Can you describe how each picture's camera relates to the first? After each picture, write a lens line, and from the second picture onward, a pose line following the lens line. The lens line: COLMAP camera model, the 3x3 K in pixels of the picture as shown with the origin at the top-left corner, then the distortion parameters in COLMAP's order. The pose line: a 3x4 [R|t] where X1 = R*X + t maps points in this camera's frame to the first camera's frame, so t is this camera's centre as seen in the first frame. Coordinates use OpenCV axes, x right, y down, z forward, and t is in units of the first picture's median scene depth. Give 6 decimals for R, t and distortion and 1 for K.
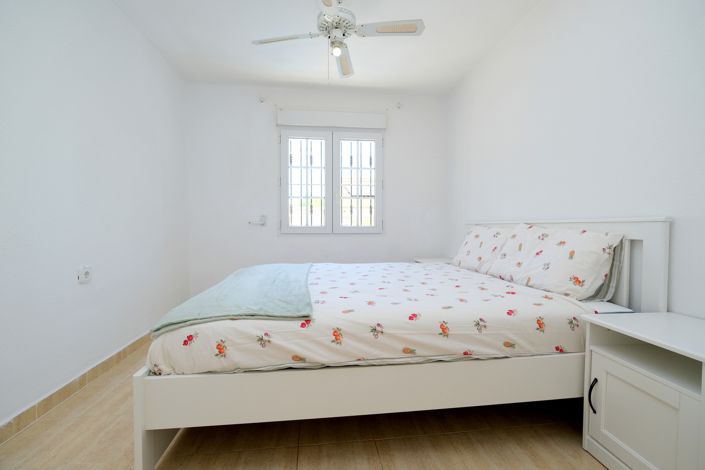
lens RADIAL K [[307.6, 0, 349.6], [0, 307.6, 232.9], [0, 0, 1]] dist [-0.000601, -0.000350]
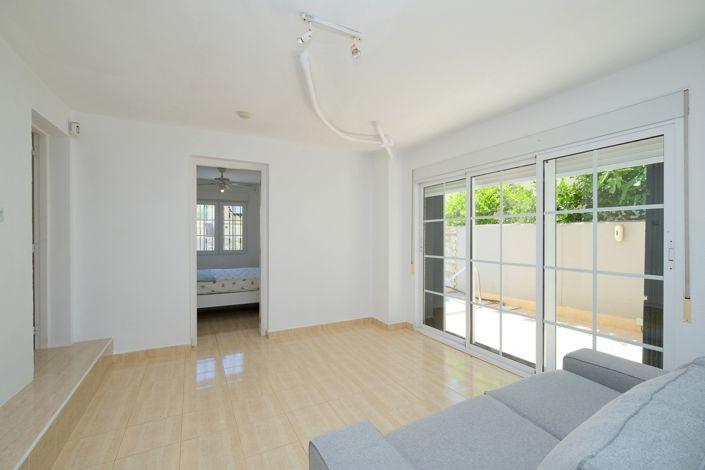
lens RADIAL K [[307.6, 0, 352.0], [0, 307.6, 236.7], [0, 0, 1]] dist [-0.000601, -0.000350]
pose [[0.932015, 0.000762, 0.362420, 0.028903], [0.004851, 0.999882, -0.014578, -0.094137], [-0.362388, 0.015345, 0.931901, -1.389477]]
